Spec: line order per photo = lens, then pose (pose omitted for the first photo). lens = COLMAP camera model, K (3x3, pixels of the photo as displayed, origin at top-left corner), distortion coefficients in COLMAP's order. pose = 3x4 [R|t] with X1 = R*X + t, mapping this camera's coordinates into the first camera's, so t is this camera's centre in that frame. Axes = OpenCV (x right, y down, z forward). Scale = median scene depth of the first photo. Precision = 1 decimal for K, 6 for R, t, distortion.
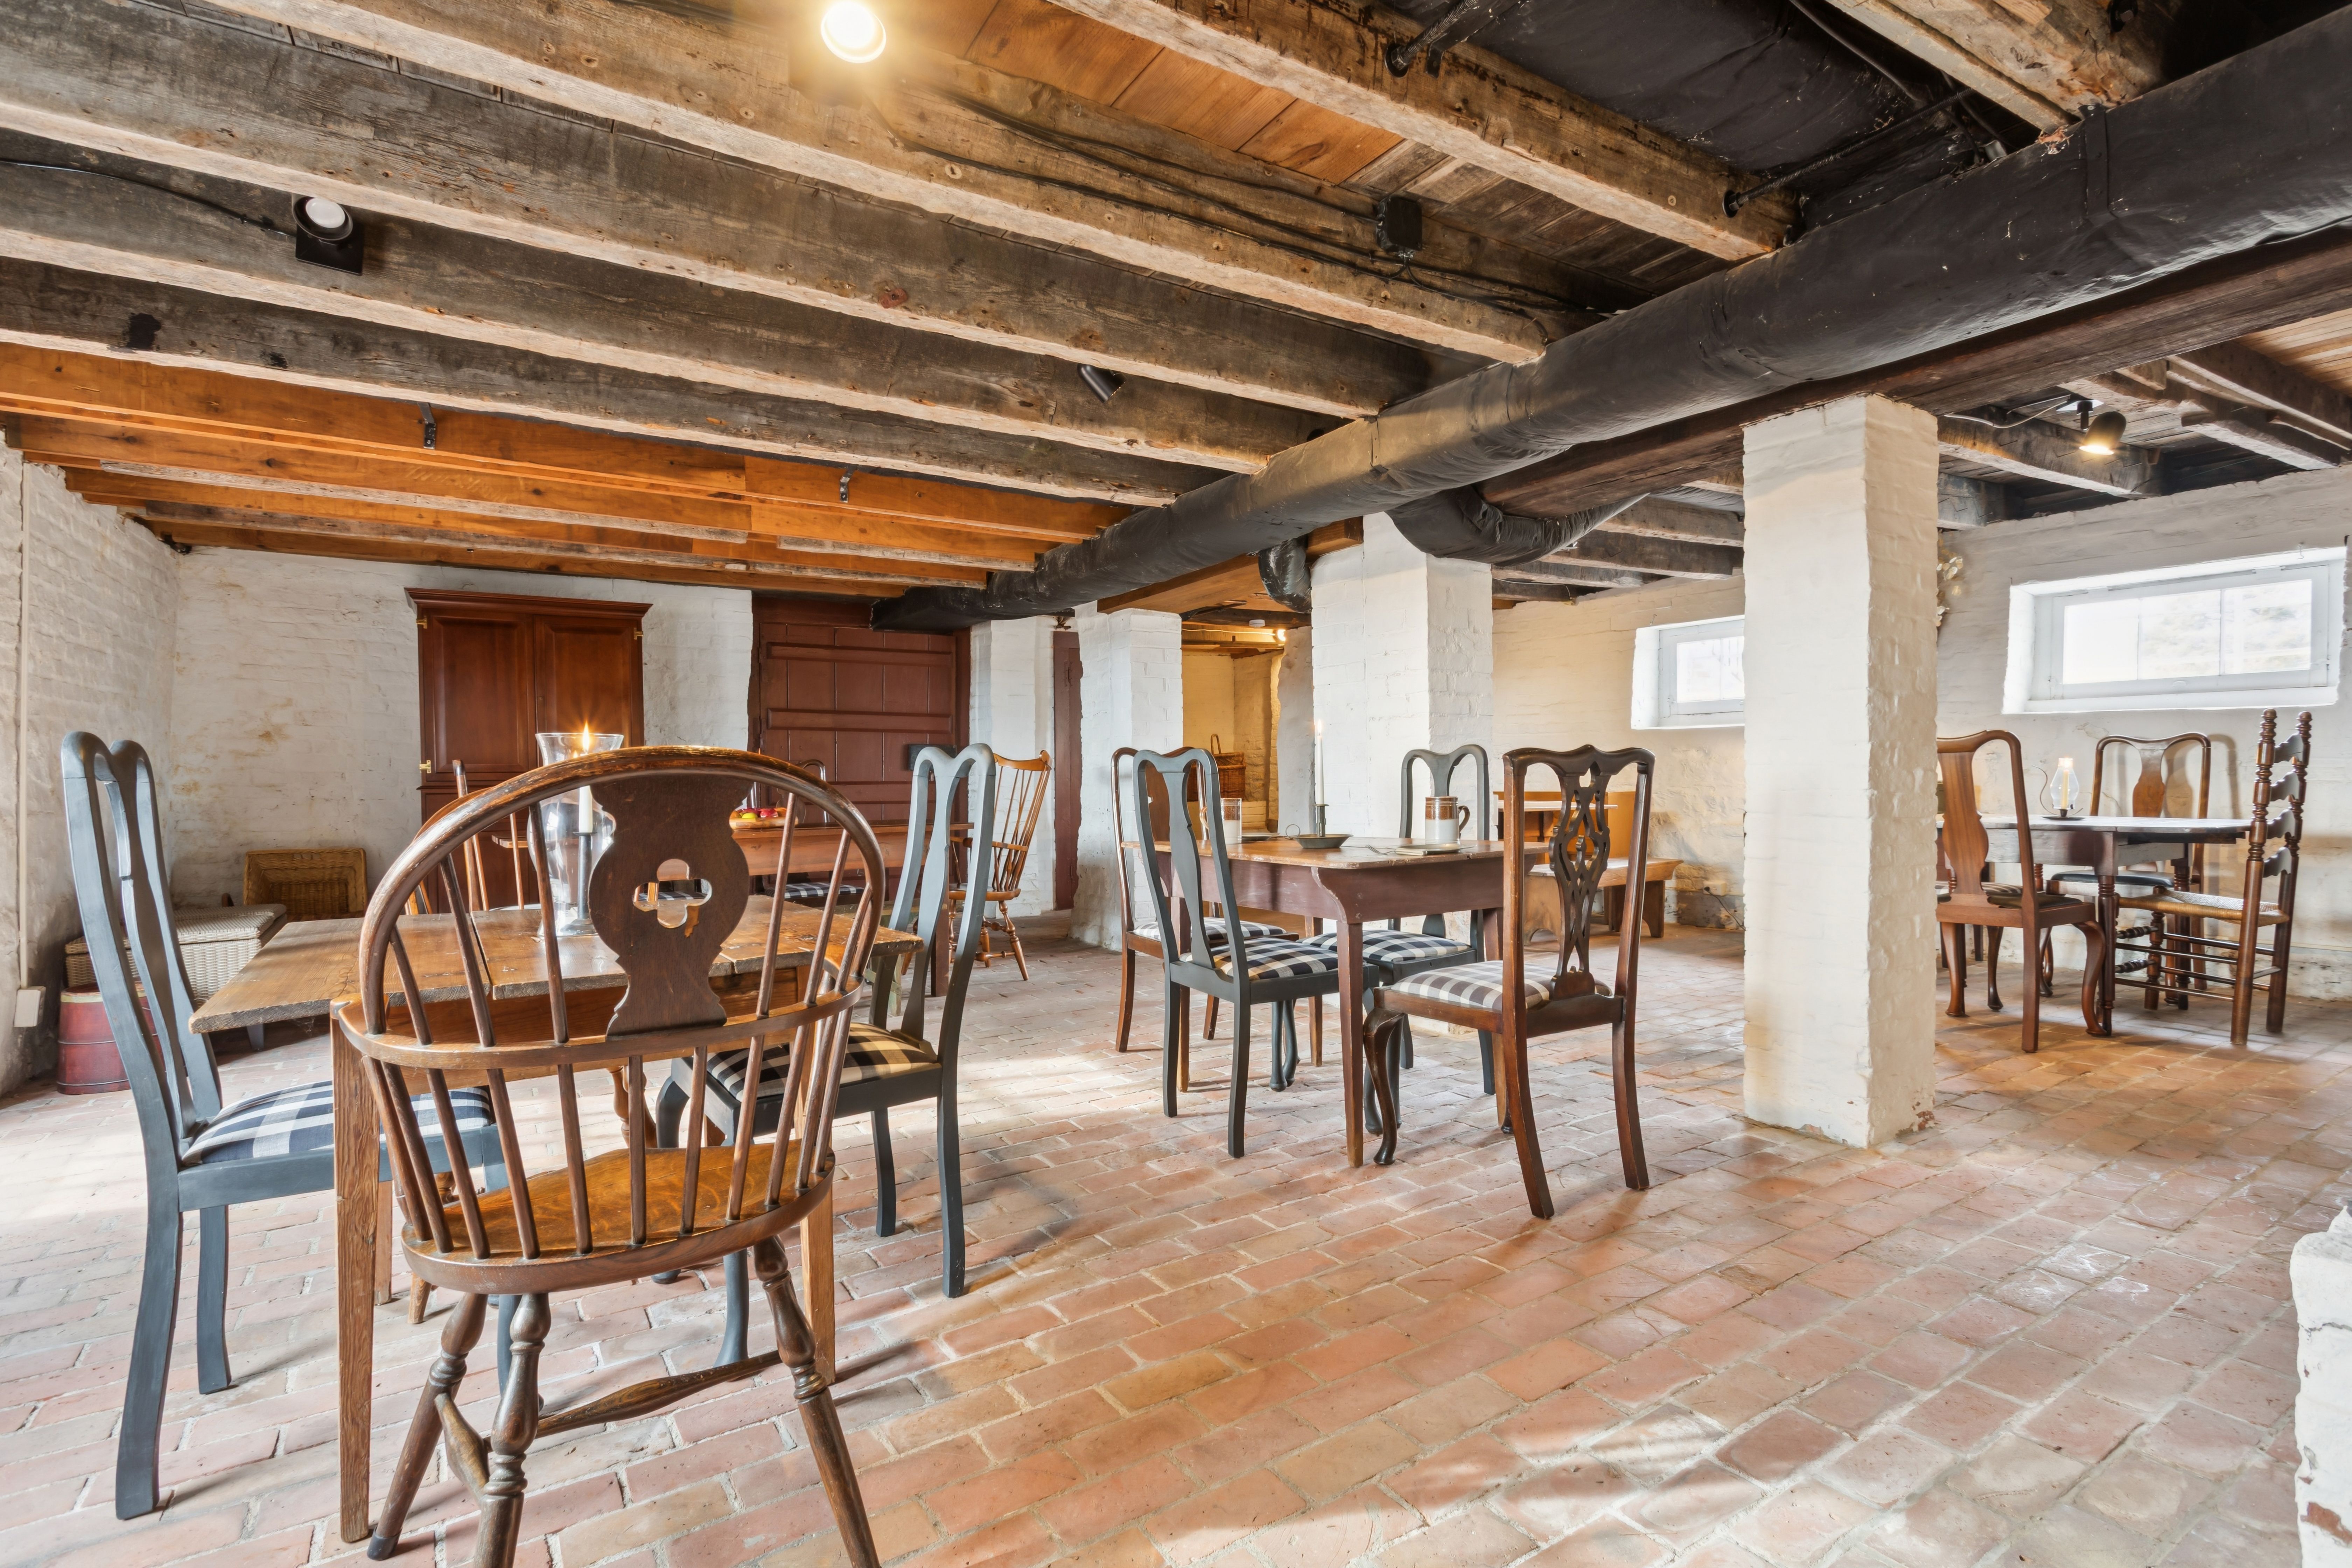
lens RADIAL K [[1153.2, 0, 1181.7], [0, 1153.2, 781.4], [0, 0, 1]] dist [0.014871, 0.000957]
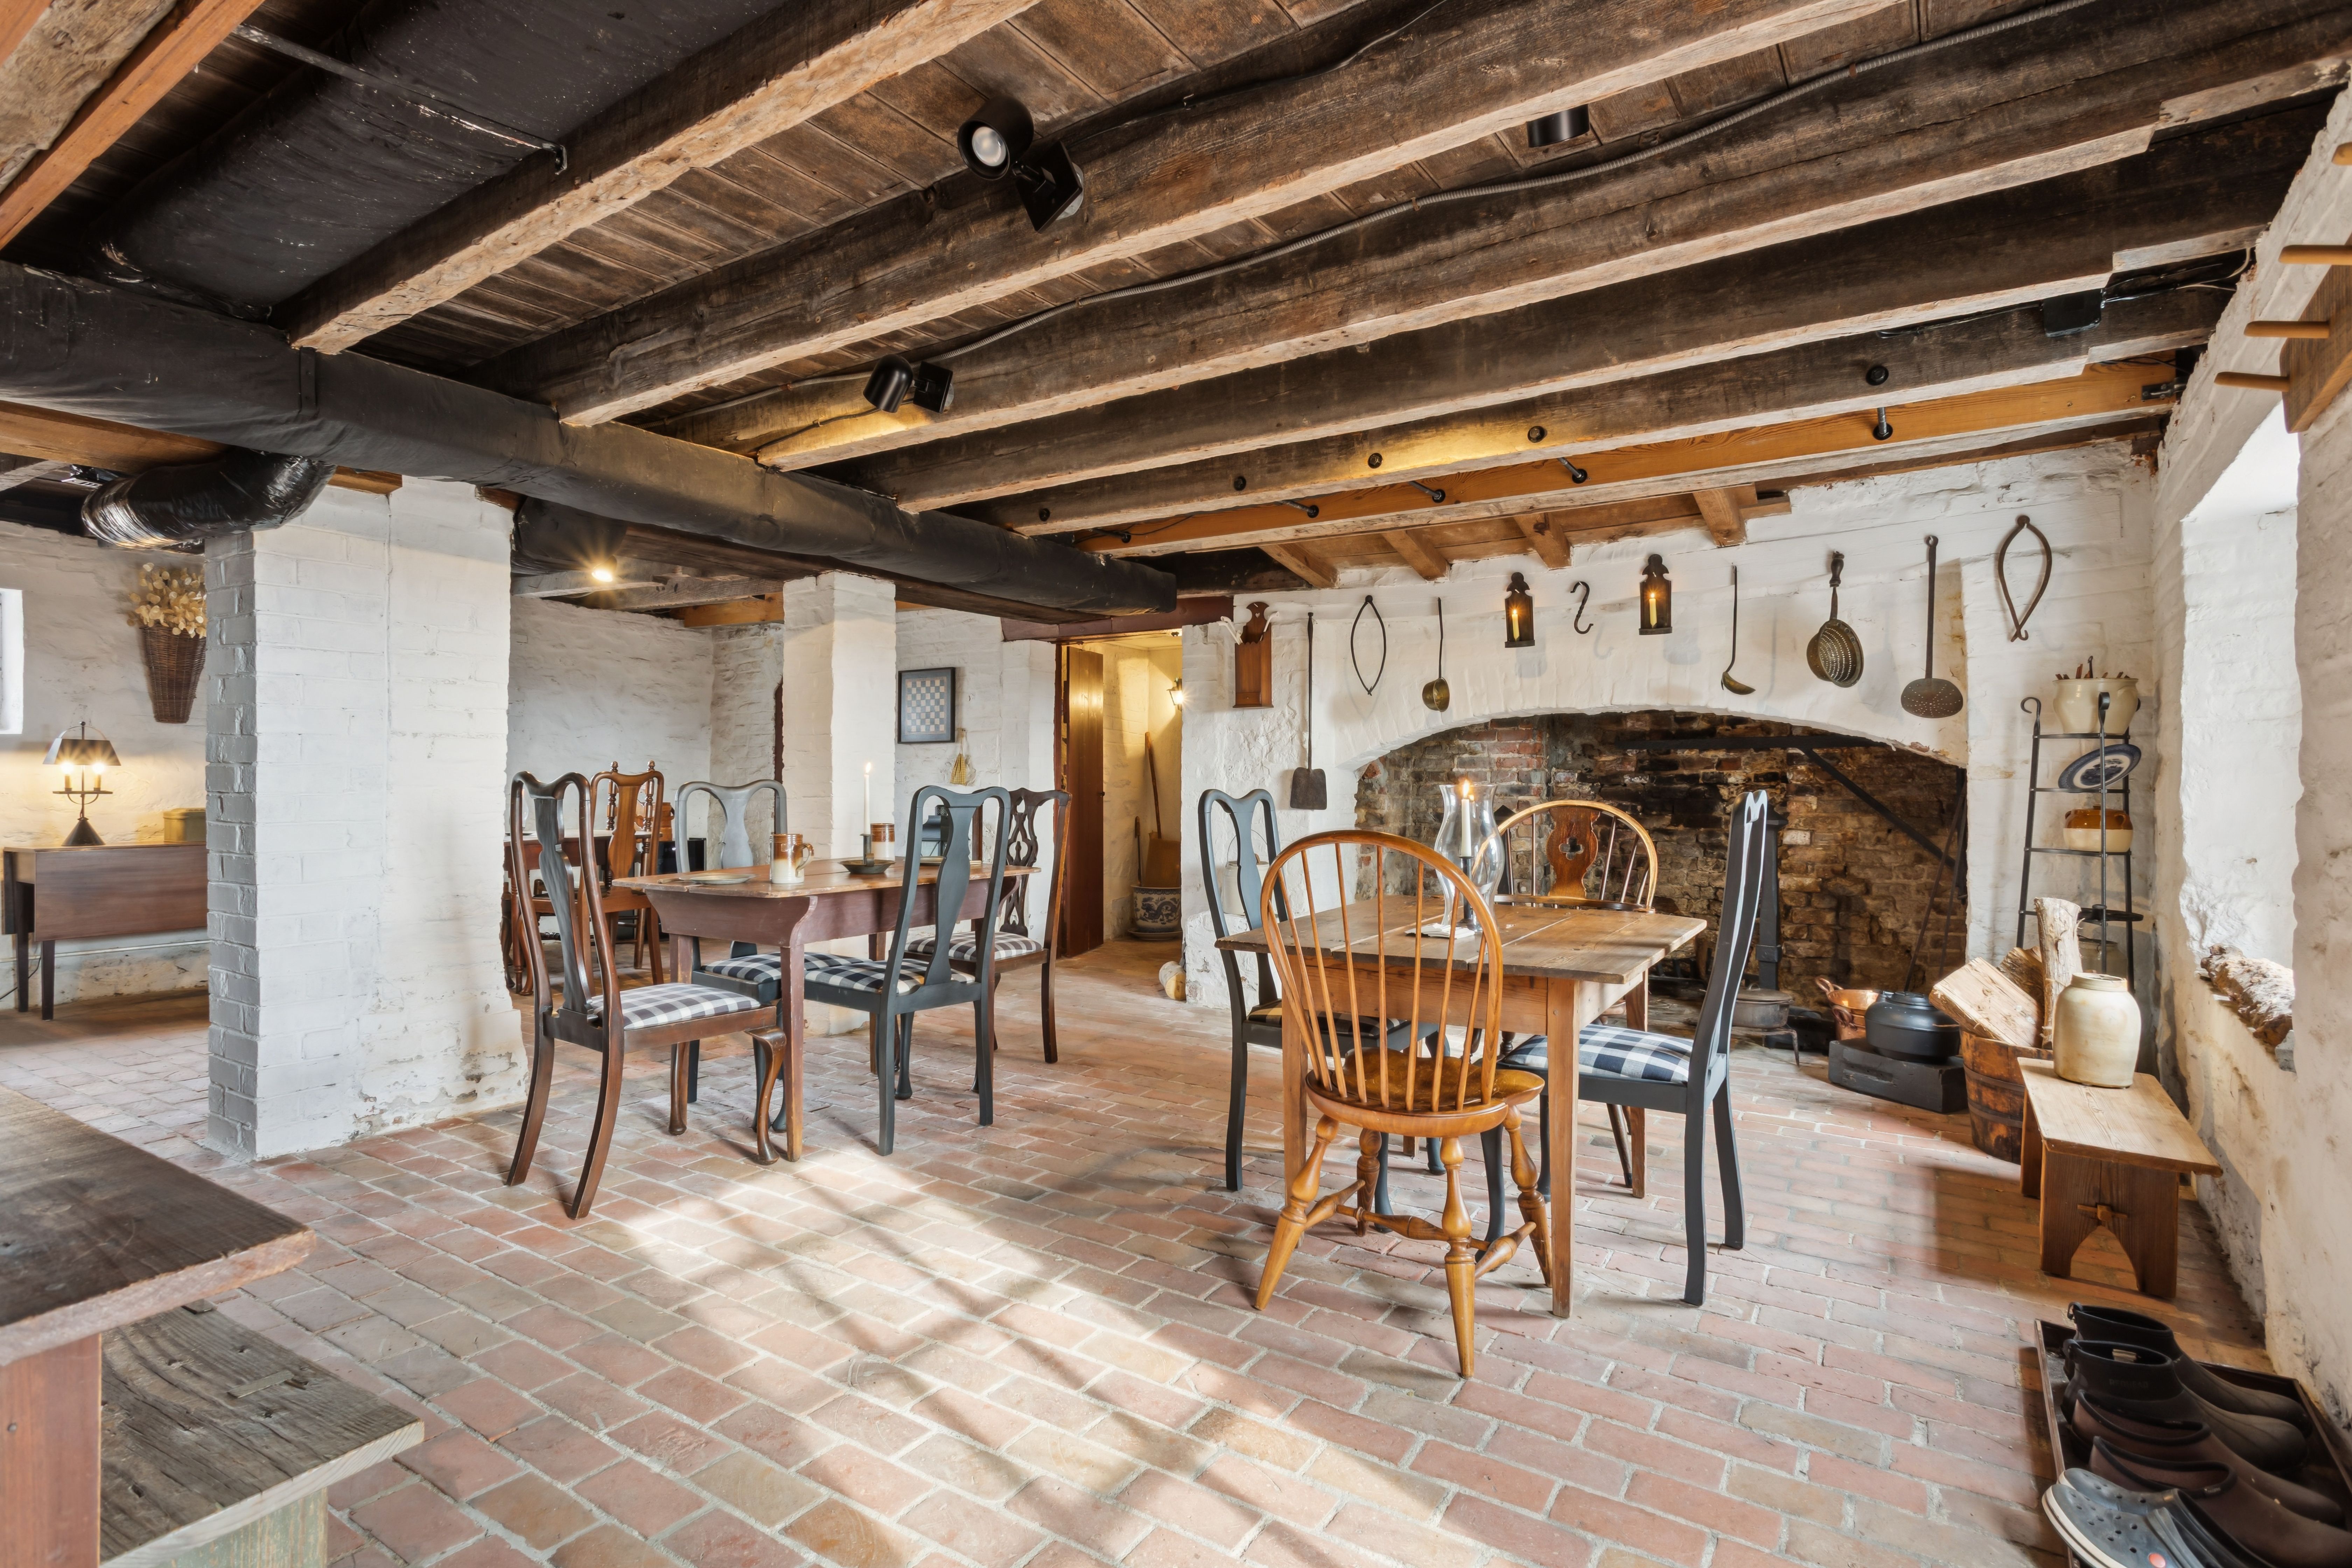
lens RADIAL K [[1153.2, 0, 1185.9], [0, 1153.2, 788.5], [0, 0, 1]] dist [0.014871, 0.000957]
pose [[-0.429998, 0.006612, 0.902806, -1.257076], [0.004676, 0.999976, -0.005096, -0.019170], [-0.902818, 0.002030, -0.430019, 1.483113]]
